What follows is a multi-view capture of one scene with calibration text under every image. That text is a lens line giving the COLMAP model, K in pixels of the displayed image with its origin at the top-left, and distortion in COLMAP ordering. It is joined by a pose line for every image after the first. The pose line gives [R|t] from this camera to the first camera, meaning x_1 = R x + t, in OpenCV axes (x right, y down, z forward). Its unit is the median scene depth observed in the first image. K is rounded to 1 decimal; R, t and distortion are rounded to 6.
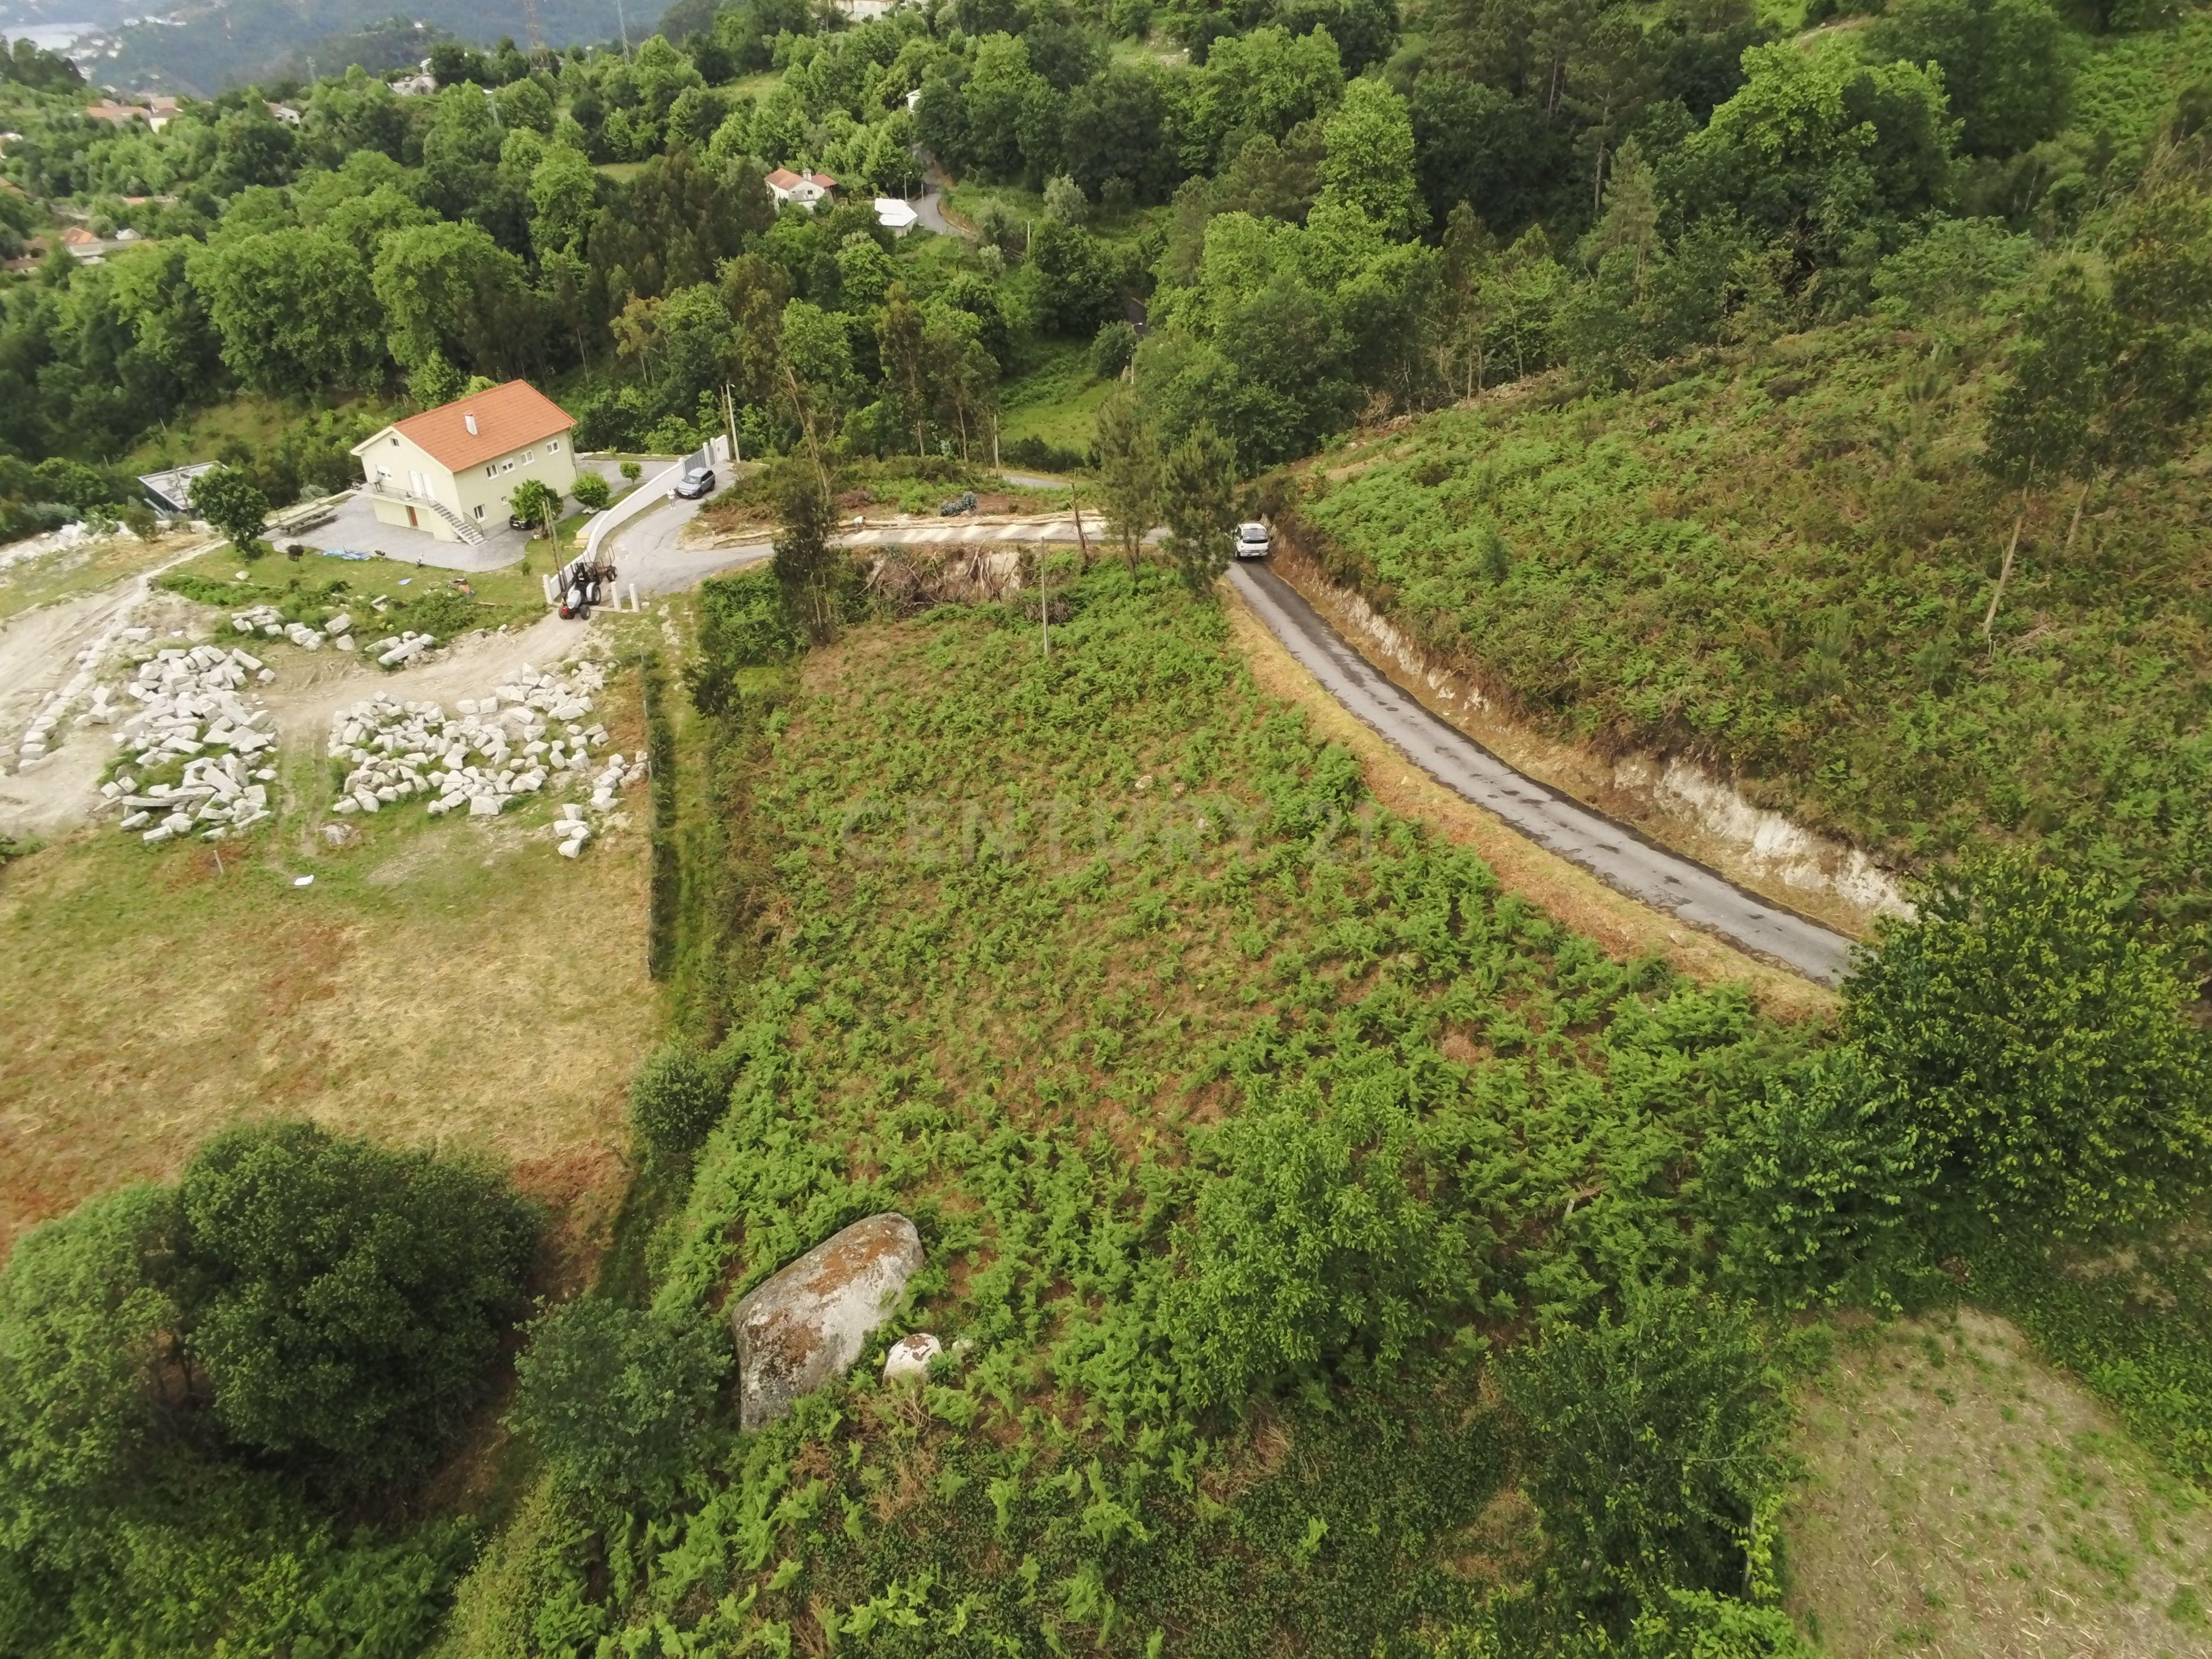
lens RADIAL K [[1443.6, 0, 1102.3], [0, 1443.6, 825.6], [0, 0, 1]] dist [0.002607, 0.002061]
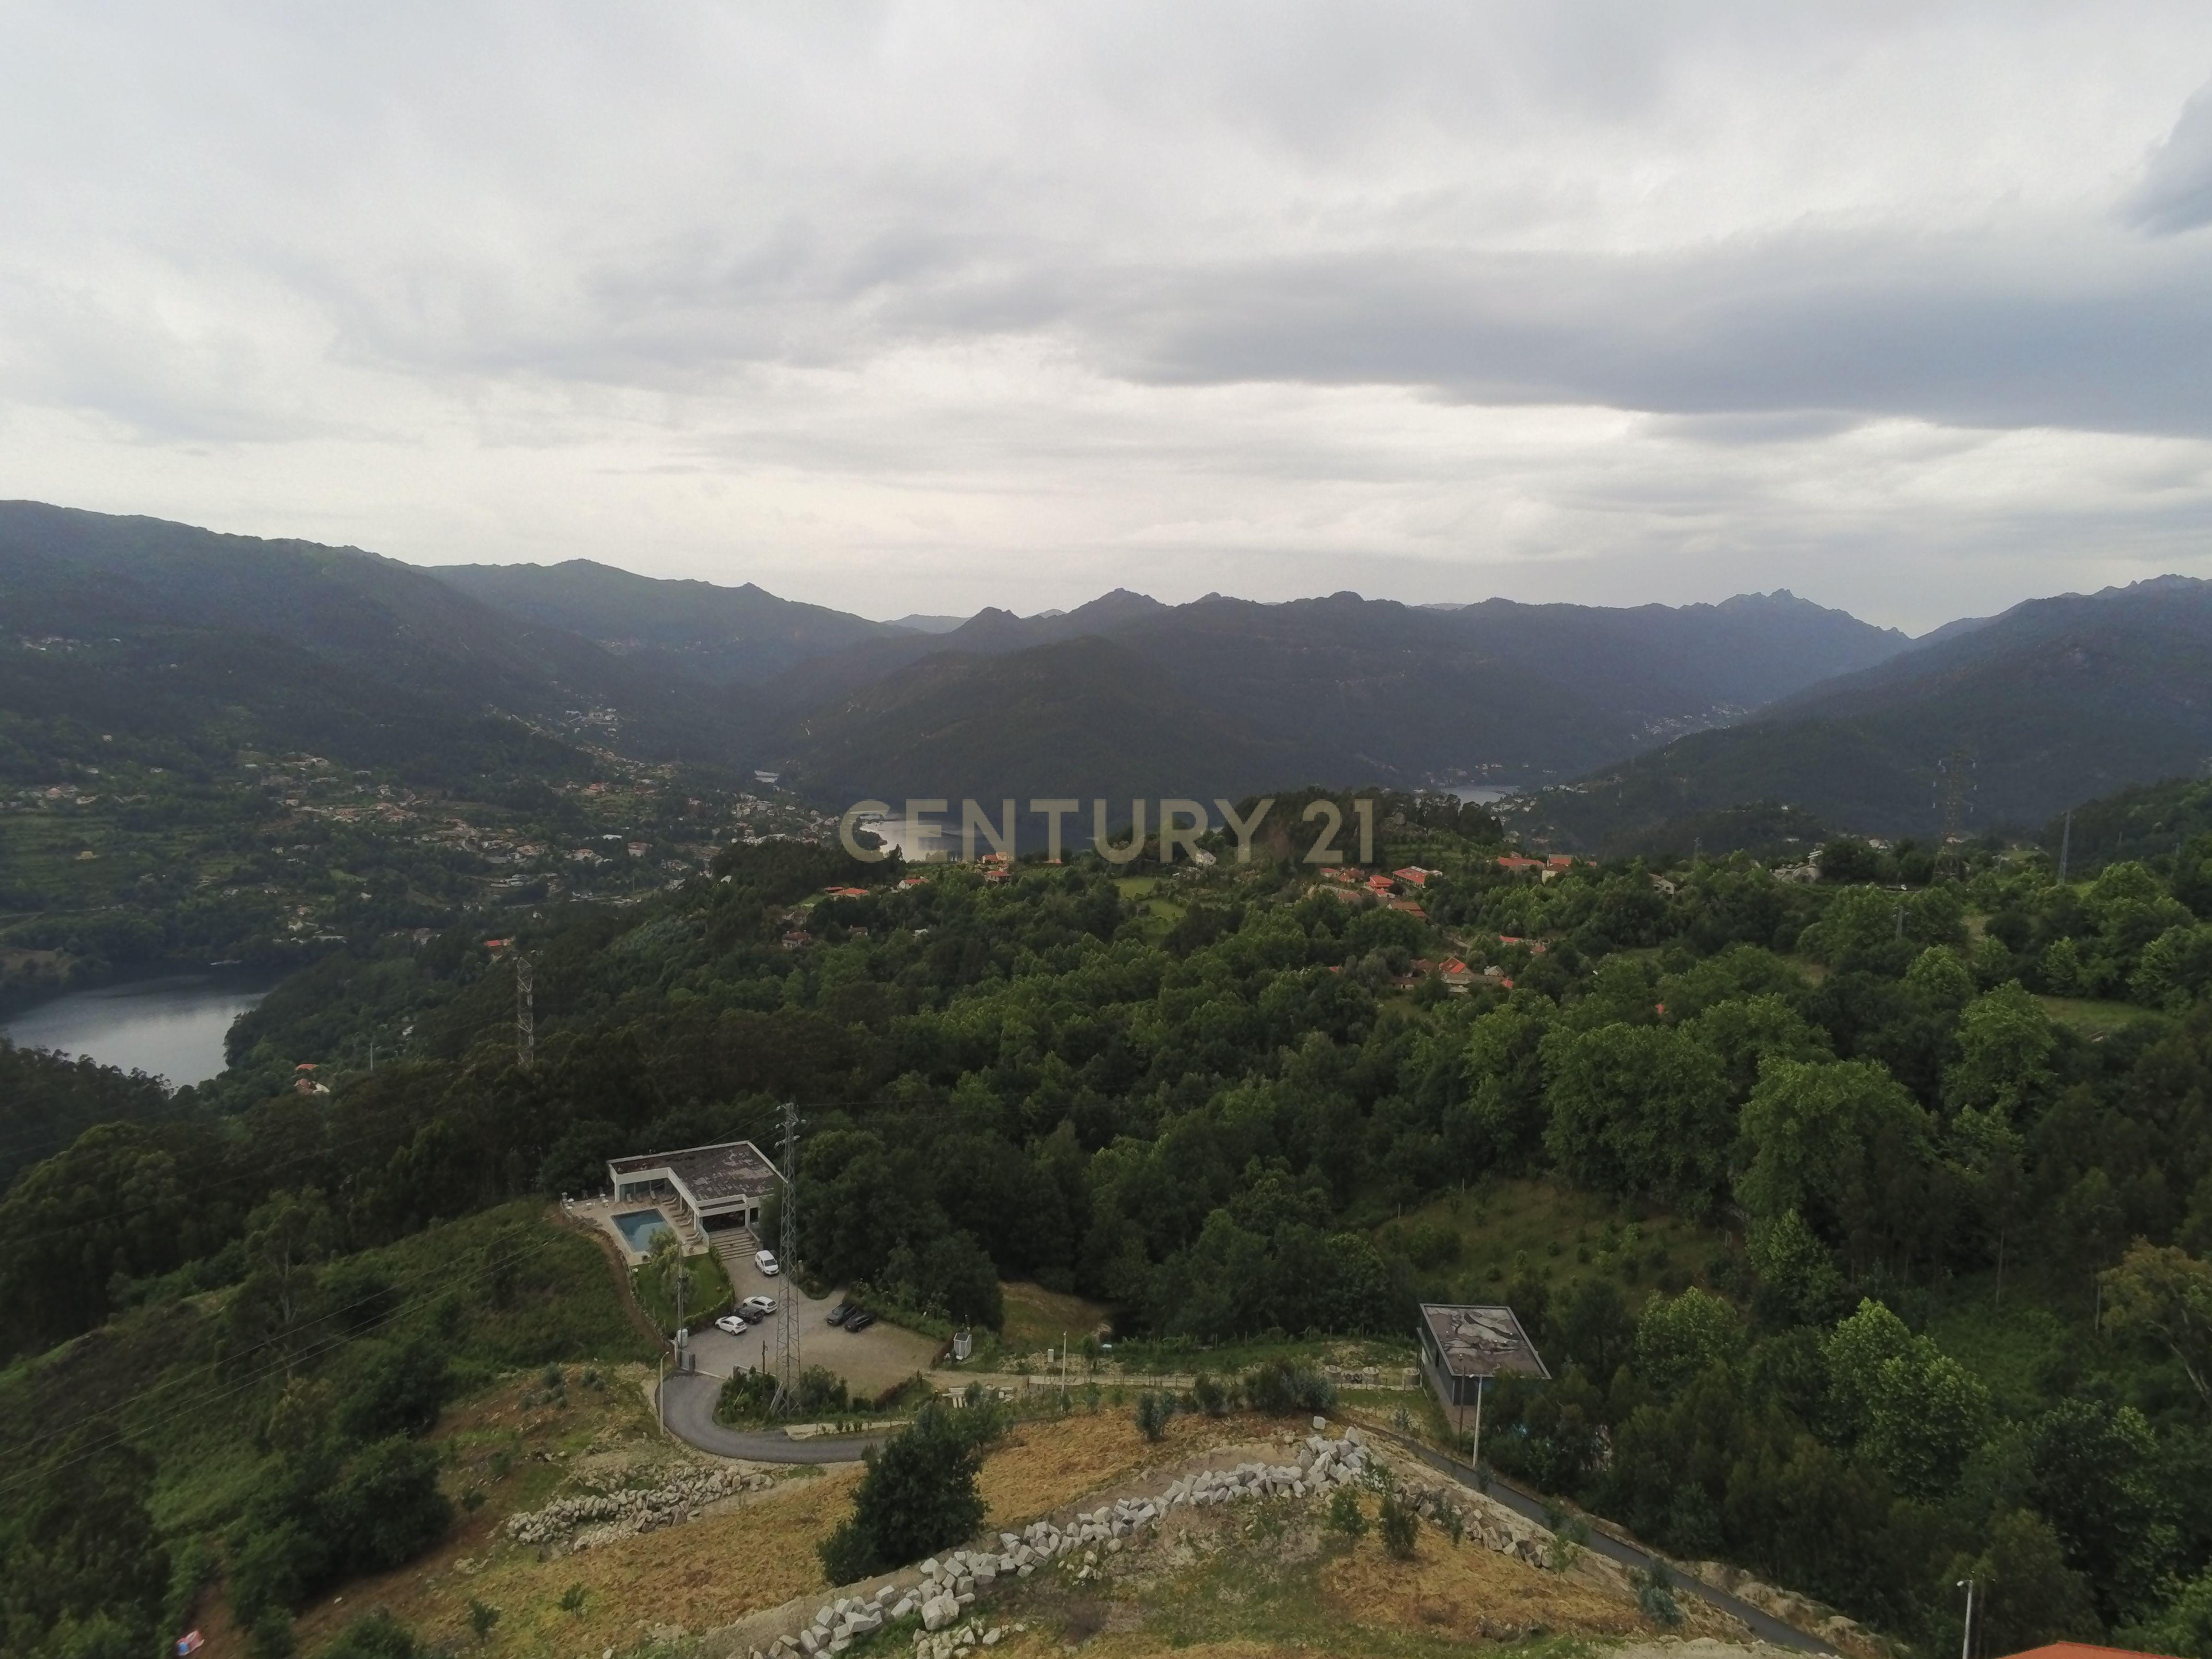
lens RADIAL K [[1443.6, 0, 1108.7], [0, 1443.6, 835.9], [0, 0, 1]] dist [0.002607, 0.002061]
pose [[0.677178, 0.086412, -0.730727, -0.177862], [-0.414677, 0.865177, -0.281977, -0.144317], [0.607843, 0.493965, 0.621712, 0.209611]]
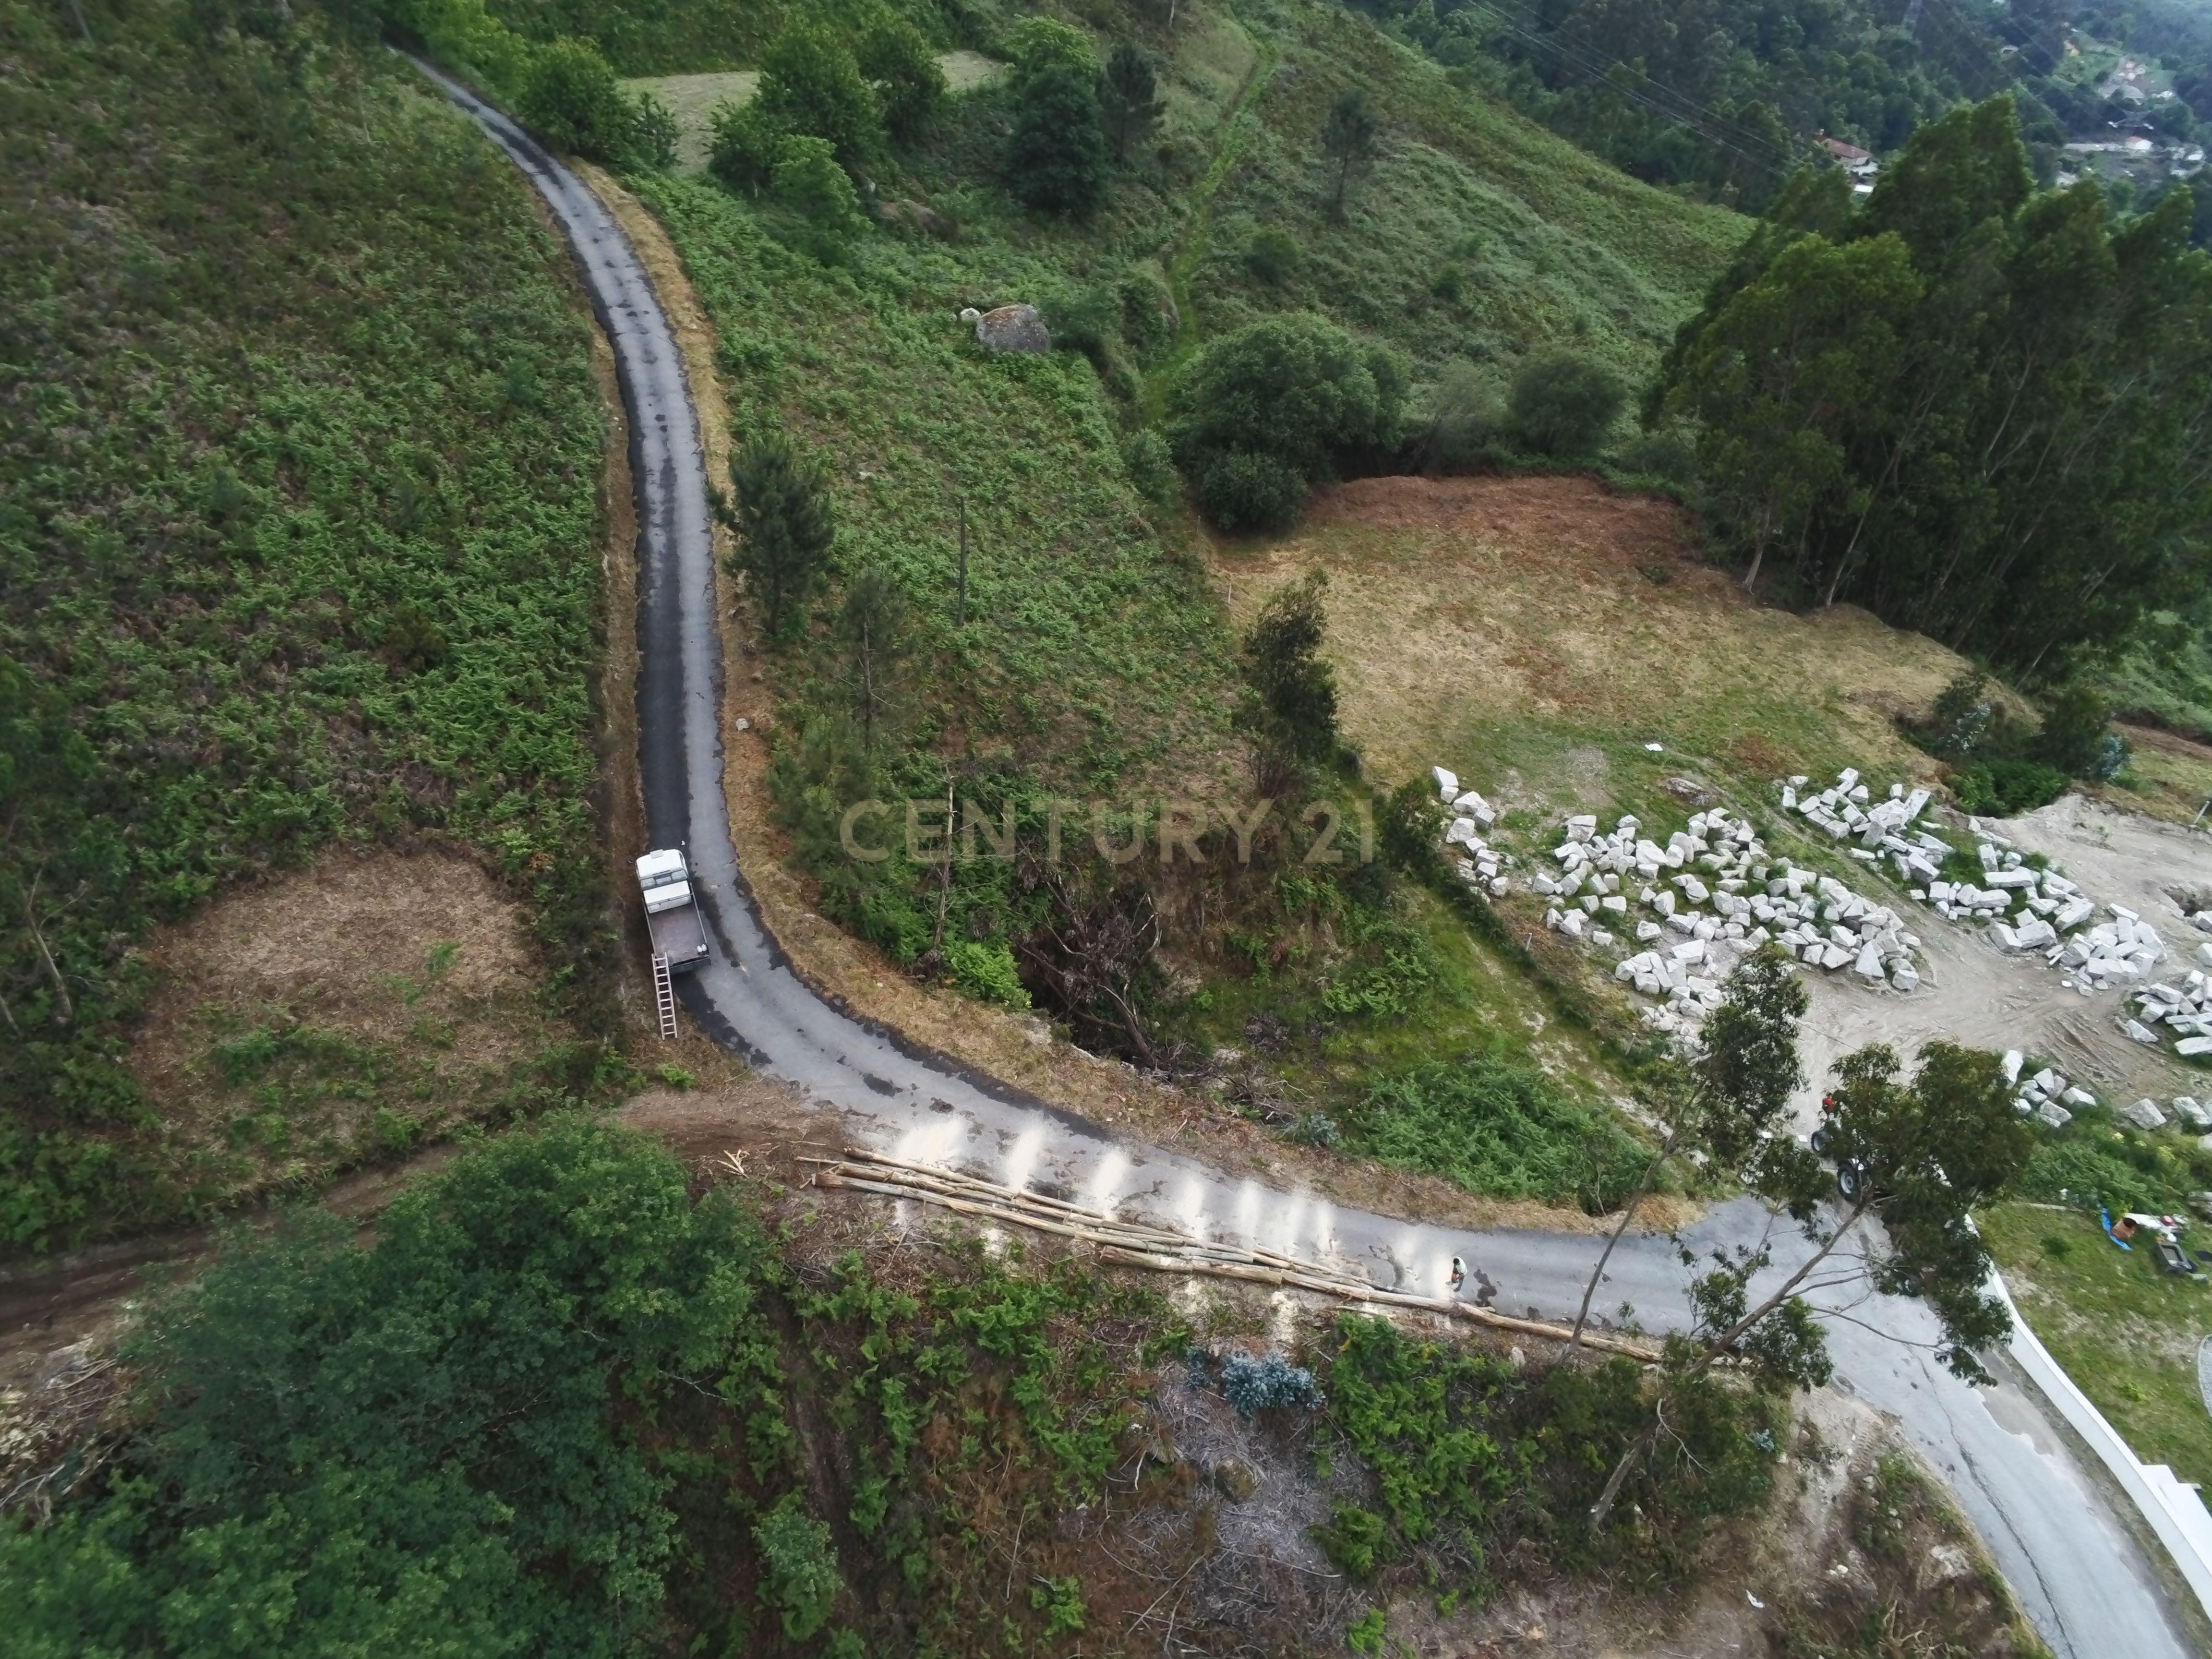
lens RADIAL K [[1443.6, 0, 1108.4], [0, 1443.6, 829.5], [0, 0, 1]] dist [0.002607, 0.002061]
pose [[-0.991539, 0.037118, -0.124387, -0.003510], [-0.106673, 0.313007, 0.943741, -0.315379], [0.073963, 0.949025, -0.306400, 0.466081]]
